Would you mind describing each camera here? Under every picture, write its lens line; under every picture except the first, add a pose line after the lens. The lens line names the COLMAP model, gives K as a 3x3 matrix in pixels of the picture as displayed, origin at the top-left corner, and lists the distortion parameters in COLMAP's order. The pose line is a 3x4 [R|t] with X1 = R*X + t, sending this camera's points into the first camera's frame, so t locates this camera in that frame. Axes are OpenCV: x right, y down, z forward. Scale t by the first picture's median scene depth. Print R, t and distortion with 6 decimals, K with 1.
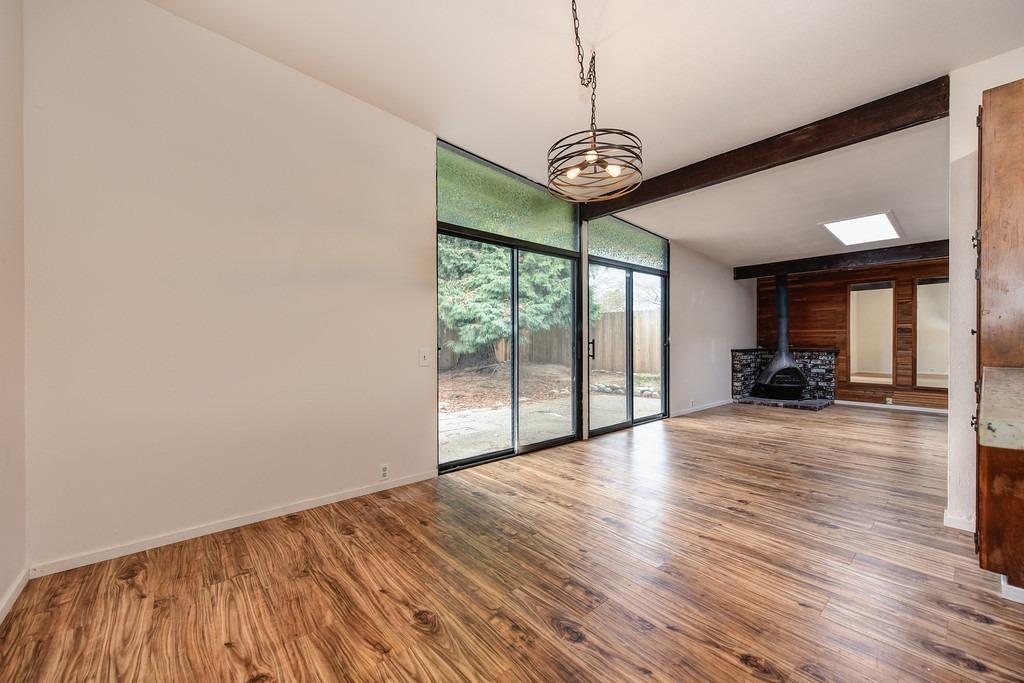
lens RADIAL K [[400.6, 0, 514.0], [0, 400.6, 341.6], [0, 0, 1]] dist [0.006442, -0.001801]
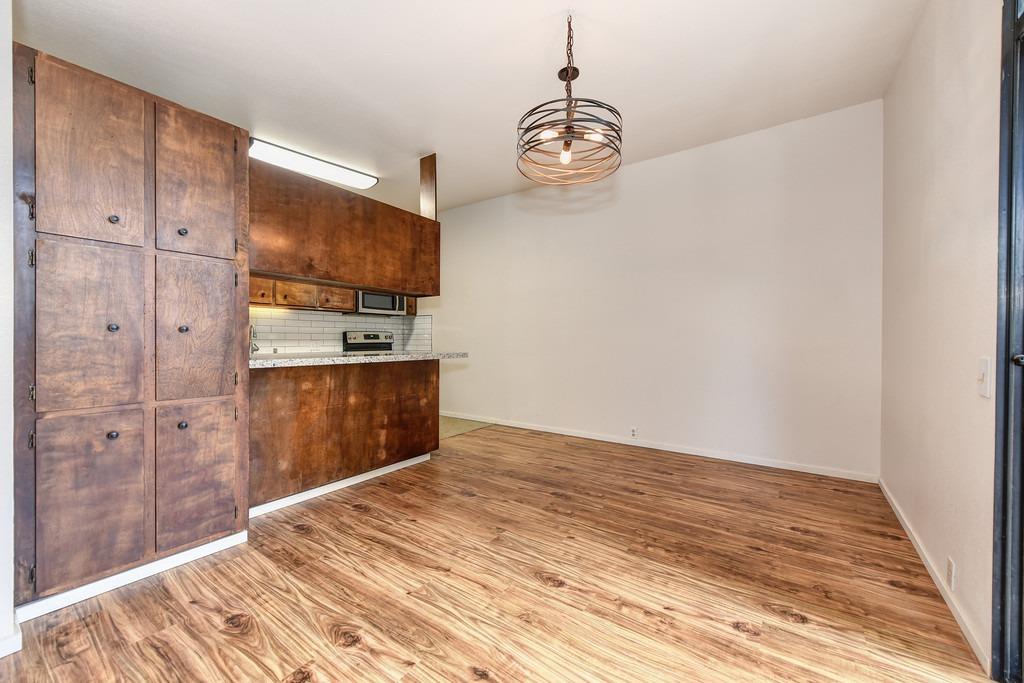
lens RADIAL K [[400.6, 0, 512.6], [0, 400.6, 343.2], [0, 0, 1]] dist [0.006442, -0.001801]
pose [[-0.969973, 0.002371, -0.243203, 0.379644], [-0.000664, 0.999923, 0.012396, -0.002632], [0.243213, 0.012185, -0.969896, 1.304902]]
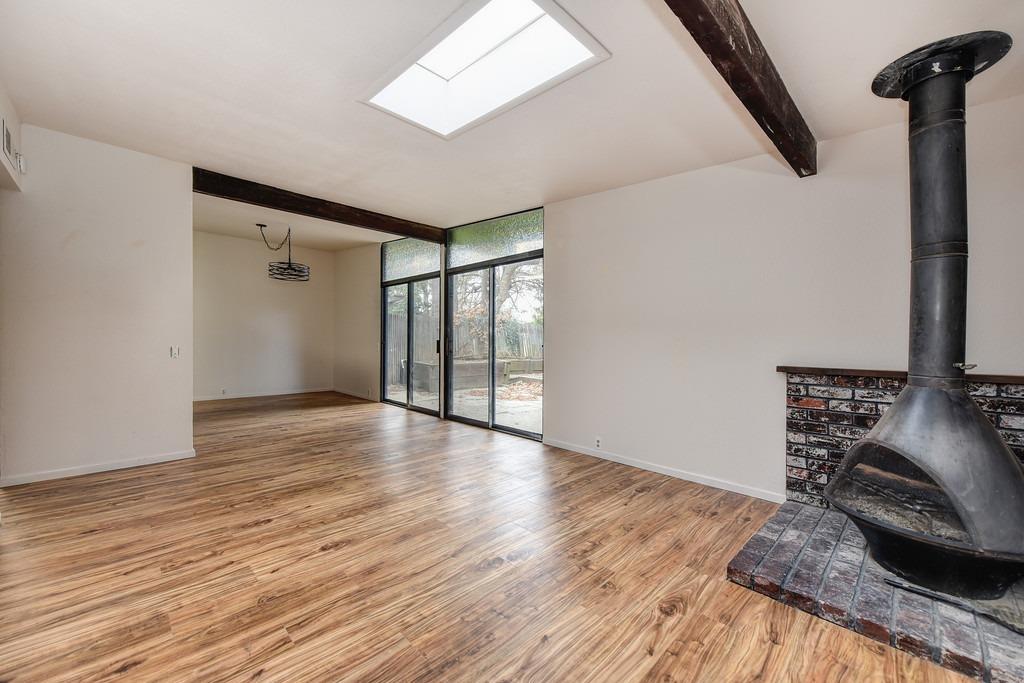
lens RADIAL K [[400.6, 0, 511.4], [0, 400.6, 345.1], [0, 0, 1]] dist [0.006442, -0.001801]
pose [[0.062286, 0.015415, -0.997939, 2.024268], [-0.010136, 0.999839, 0.014812, -0.007994], [0.998007, 0.009193, 0.062433, 1.596169]]
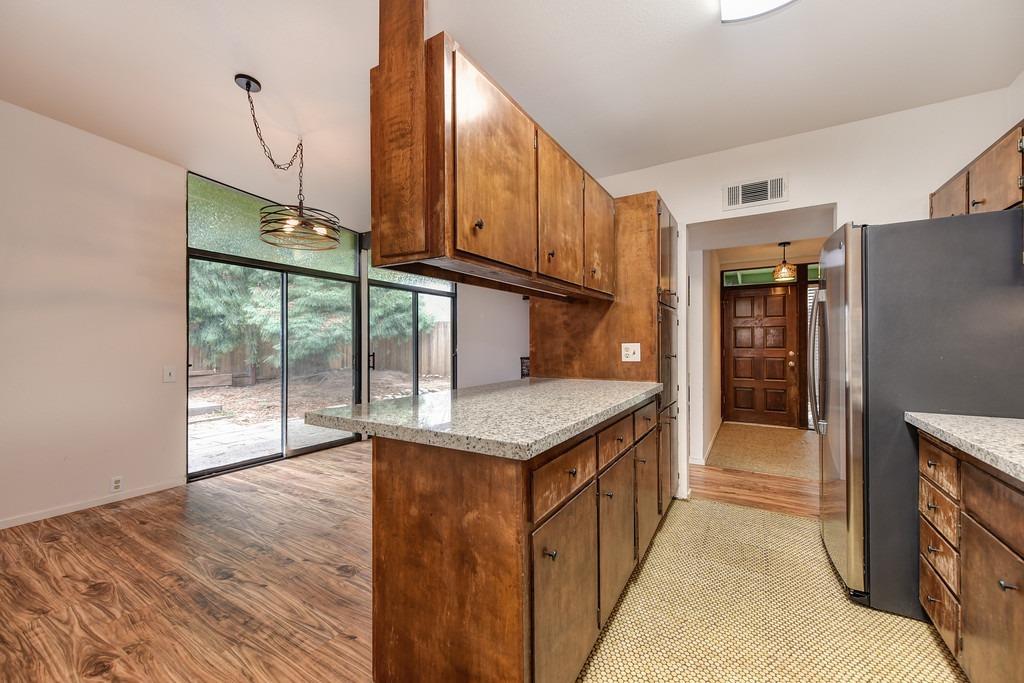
lens RADIAL K [[400.6, 0, 513.3], [0, 400.6, 342.9], [0, 0, 1]] dist [0.006442, -0.001801]
pose [[0.949236, 0.001748, 0.314559, 0.312764], [-0.000312, 0.999989, -0.004614, -0.040330], [-0.314564, 0.004281, 0.949227, -0.315464]]
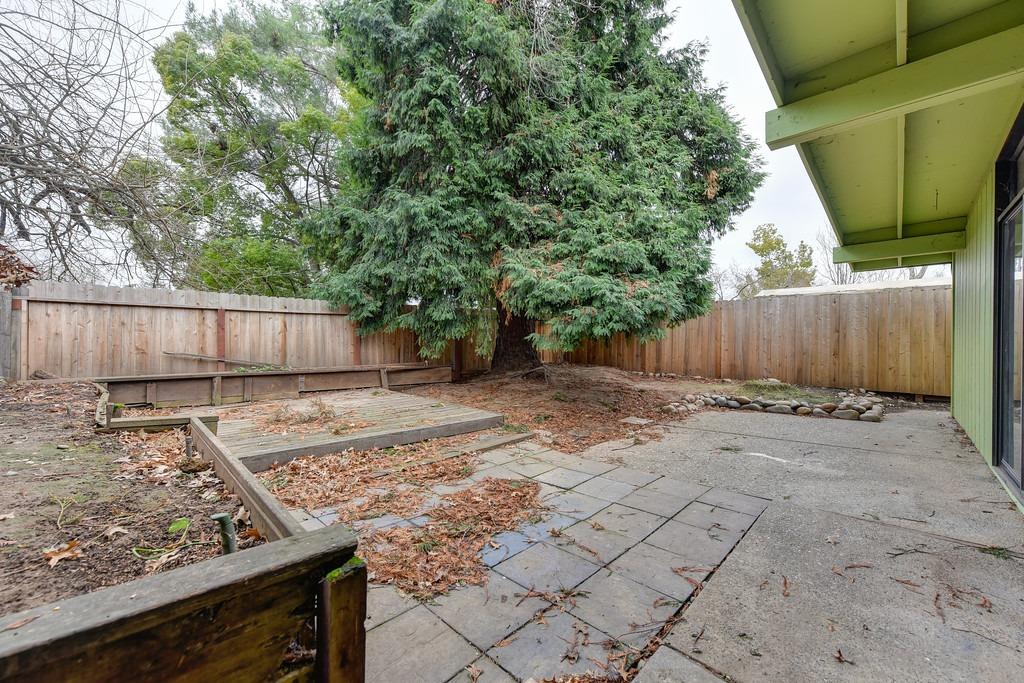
lens RADIAL K [[400.6, 0, 513.6], [0, 400.6, 338.3], [0, 0, 1]] dist [0.006442, -0.001801]
pose [[0.995330, 0.007877, 0.096211, -0.694995], [-0.006923, 0.999924, -0.010238, 0.032945], [-0.096285, 0.009524, 0.995308, 0.902157]]
